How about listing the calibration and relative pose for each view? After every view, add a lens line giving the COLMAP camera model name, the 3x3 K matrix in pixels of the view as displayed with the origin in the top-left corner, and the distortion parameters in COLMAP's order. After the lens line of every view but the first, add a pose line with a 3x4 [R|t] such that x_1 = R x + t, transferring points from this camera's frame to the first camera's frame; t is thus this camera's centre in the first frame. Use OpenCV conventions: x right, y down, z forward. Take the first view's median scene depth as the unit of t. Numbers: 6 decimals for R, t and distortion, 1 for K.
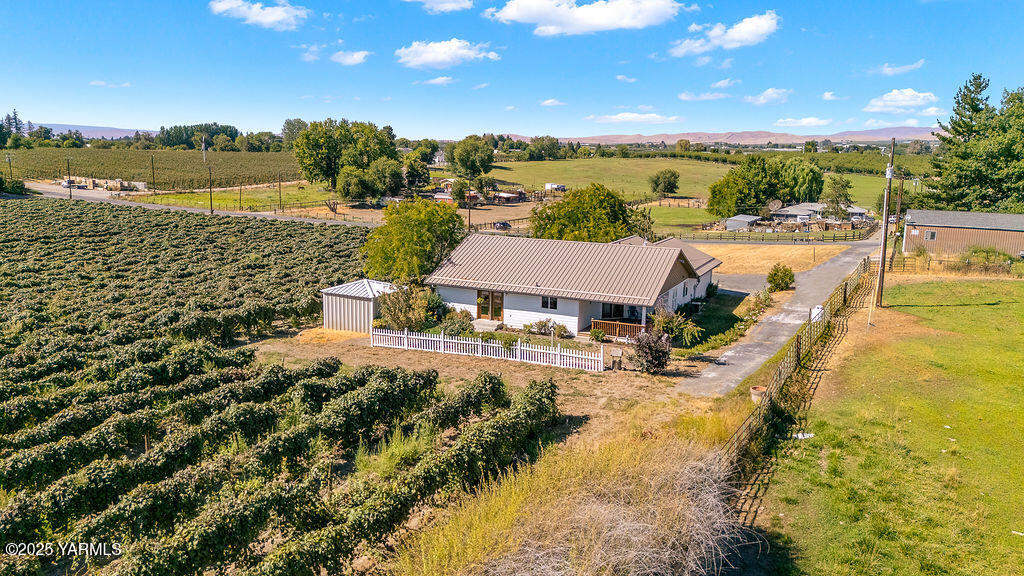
lens RADIAL K [[731.9, 0, 512.0], [0, 731.9, 288.0], [0, 0, 1]] dist [0.106908, -0.107885]
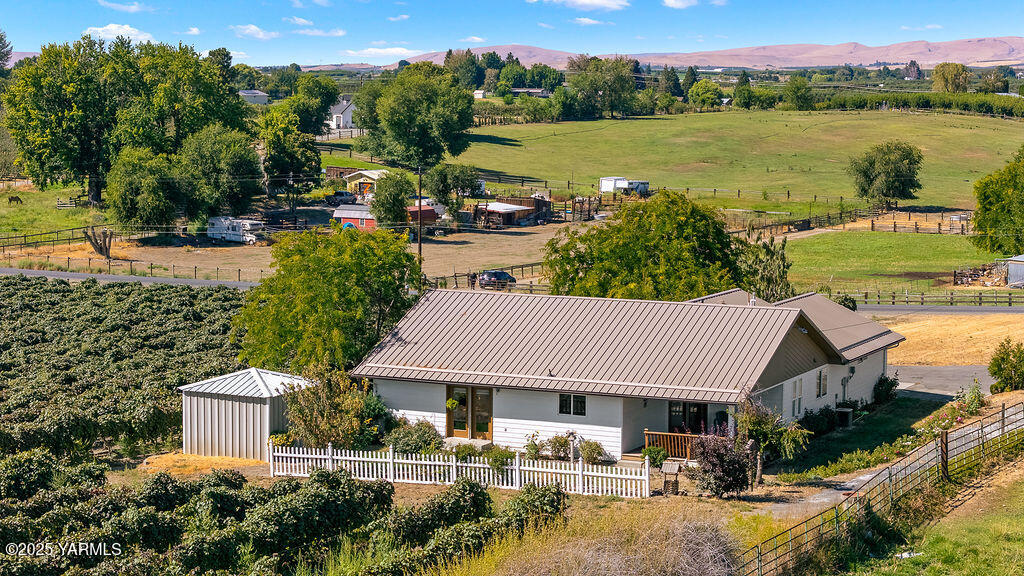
lens RADIAL K [[2049.9, 0, 512.0], [0, 2049.9, 288.0], [0, 0, 1]] dist [-0.070261, 0.041966]
pose [[0.999885, -0.013281, -0.007322, 0.013528], [0.012621, 0.996405, -0.083773, 0.051309], [0.008409, 0.083671, 0.996458, -0.495394]]
